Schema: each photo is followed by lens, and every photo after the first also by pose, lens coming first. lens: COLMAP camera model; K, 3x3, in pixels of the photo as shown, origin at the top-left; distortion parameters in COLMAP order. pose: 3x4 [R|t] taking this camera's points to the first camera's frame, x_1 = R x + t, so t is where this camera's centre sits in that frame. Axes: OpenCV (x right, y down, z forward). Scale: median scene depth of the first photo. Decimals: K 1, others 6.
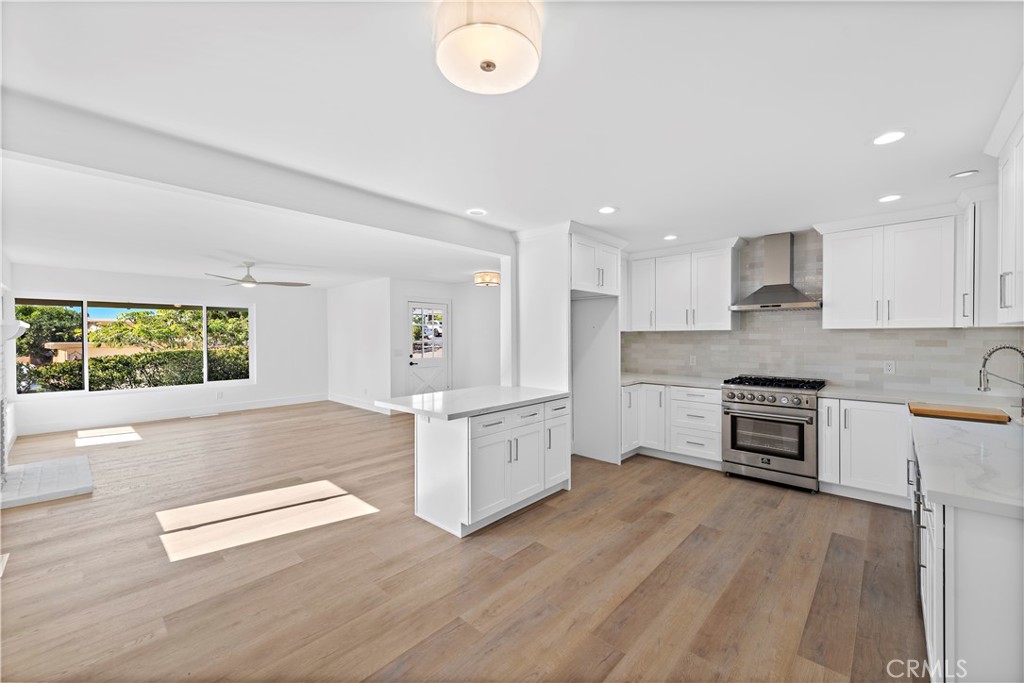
lens RADIAL K [[402.8, 0, 514.3], [0, 402.8, 338.7], [0, 0, 1]] dist [0.013664, -0.003372]
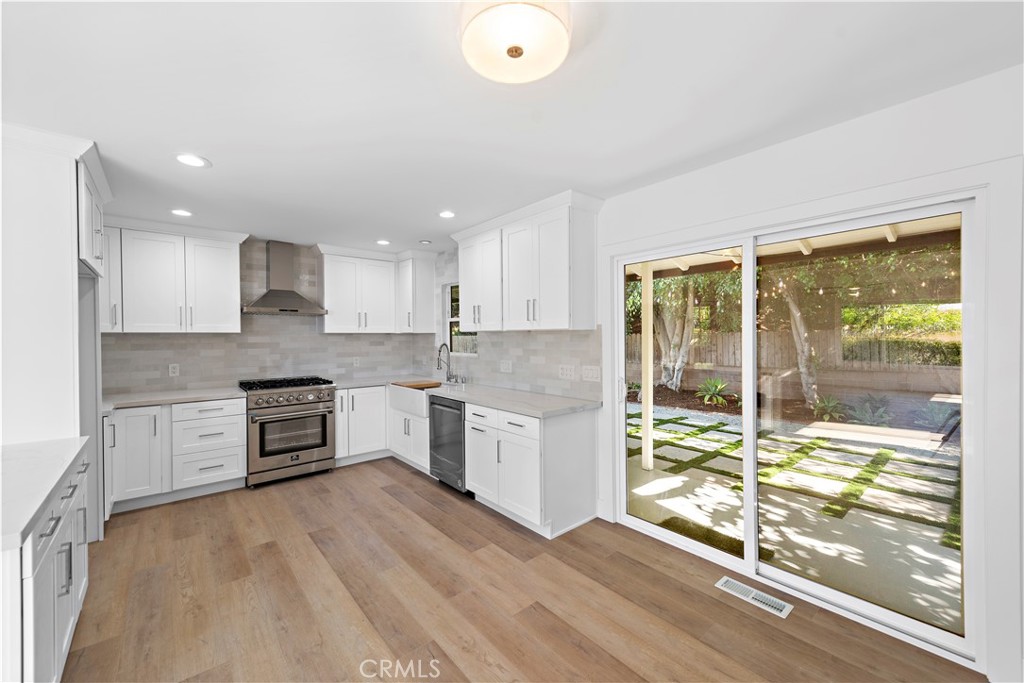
lens RADIAL K [[402.8, 0, 513.1], [0, 402.8, 337.2], [0, 0, 1]] dist [0.013664, -0.003372]
pose [[0.124648, 0.001425, 0.992200, -0.340959], [0.012616, 0.999916, -0.003021, -0.000211], [-0.992121, 0.012894, 0.124619, 0.299853]]
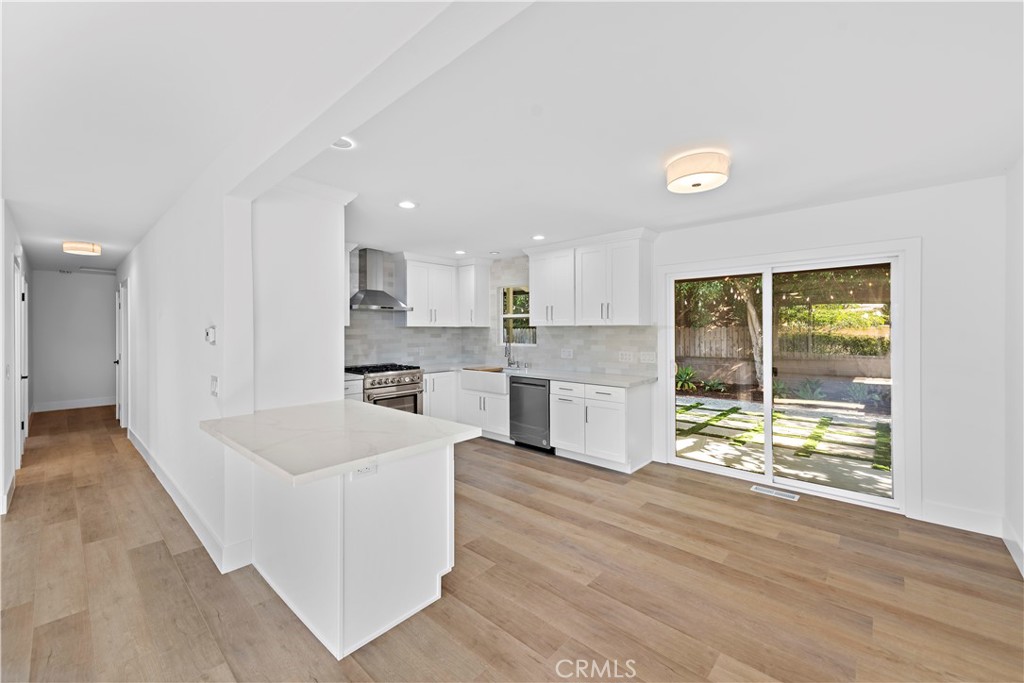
lens RADIAL K [[402.8, 0, 514.2], [0, 402.8, 332.5], [0, 0, 1]] dist [0.013664, -0.003372]
pose [[0.002209, -0.000042, 0.999998, -0.636276], [0.008232, 0.999966, 0.000024, -0.000028], [-0.999964, 0.008232, 0.002210, 0.613532]]
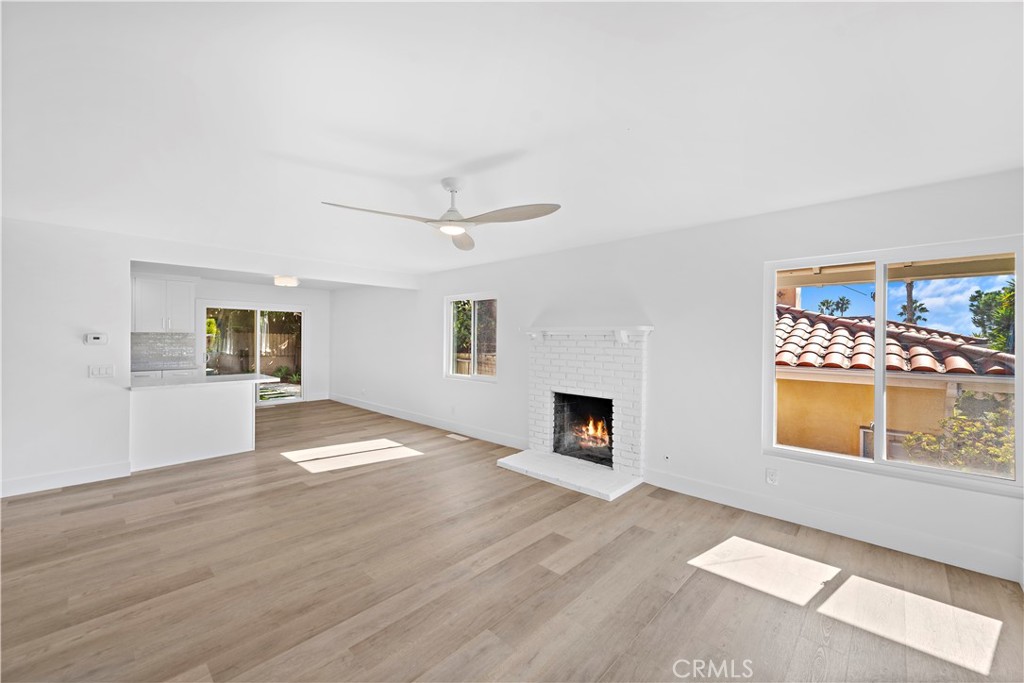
lens RADIAL K [[402.8, 0, 514.2], [0, 402.8, 338.1], [0, 0, 1]] dist [0.013664, -0.003372]
pose [[-0.999825, -0.004703, 0.018086, -1.044918], [-0.004540, 0.999949, 0.009063, -0.017029], [-0.018128, 0.008980, -0.999795, 2.083665]]
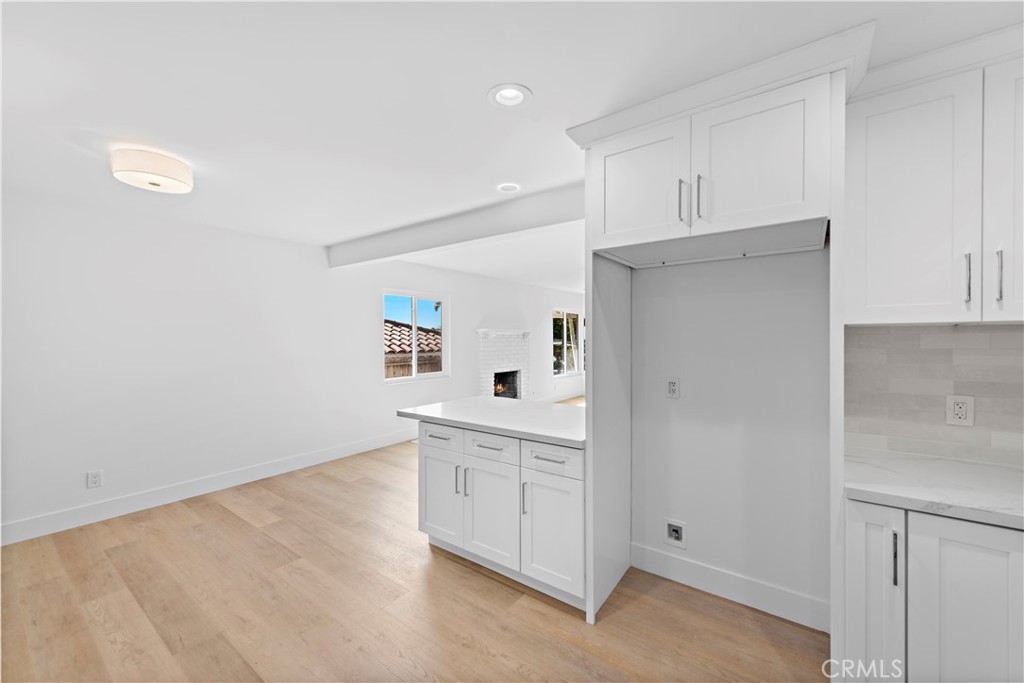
lens RADIAL K [[402.8, 0, 517.4], [0, 402.8, 336.4], [0, 0, 1]] dist [0.013664, -0.003372]
pose [[0.110175, 0.001184, -0.993912, 0.629323], [-0.004311, 0.999990, 0.000714, -0.009679], [0.993903, 0.004206, 0.110179, 0.794717]]
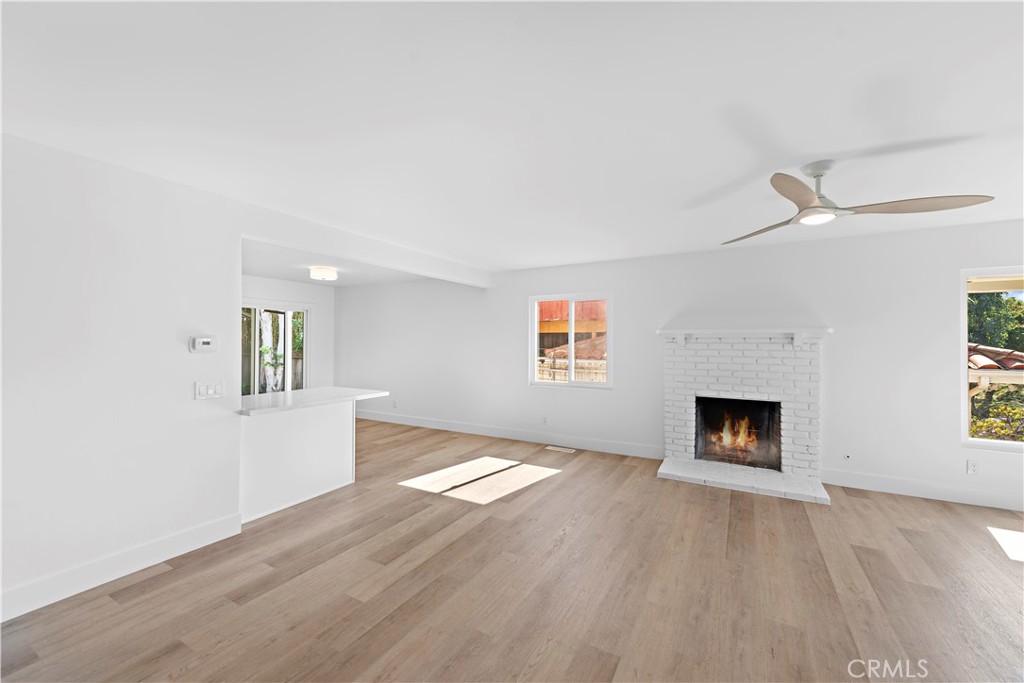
lens RADIAL K [[402.8, 0, 512.5], [0, 402.8, 339.7], [0, 0, 1]] dist [0.013664, -0.003372]
pose [[-0.975895, -0.001501, -0.218233, -0.366274], [-0.002128, 0.999994, 0.002635, -0.011837], [0.218228, 0.003036, -0.975893, 1.905031]]
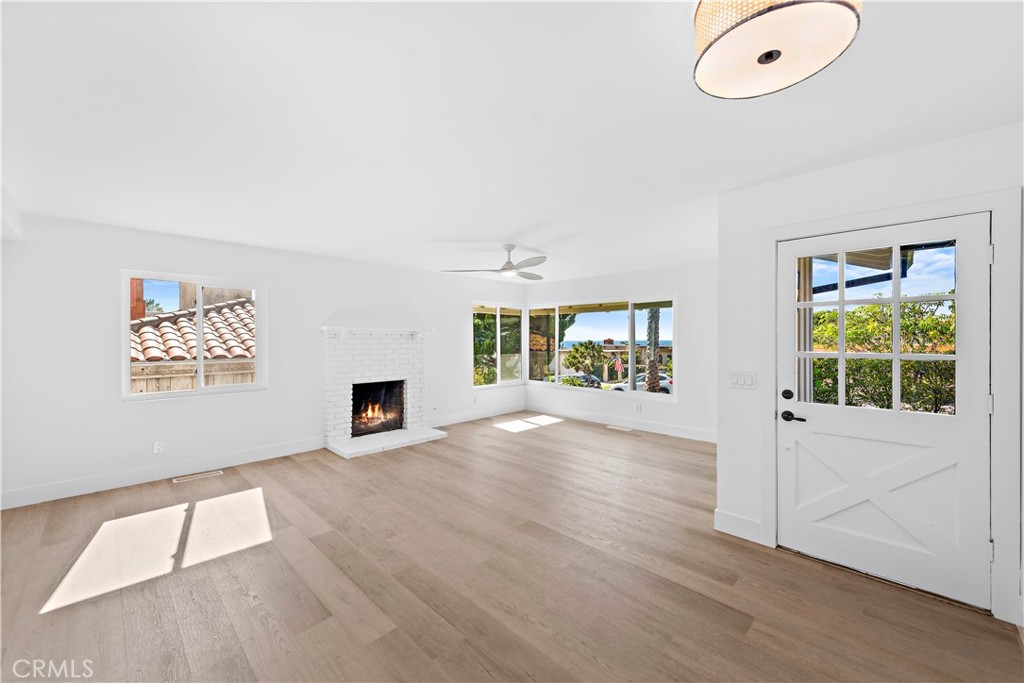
lens RADIAL K [[402.8, 0, 517.1], [0, 402.8, 340.9], [0, 0, 1]] dist [0.013664, -0.003372]
pose [[-0.031897, 0.009123, -0.999450, 0.200886], [-0.008782, 0.999917, 0.009408, -0.009632], [0.999453, 0.009078, -0.031815, 1.481627]]
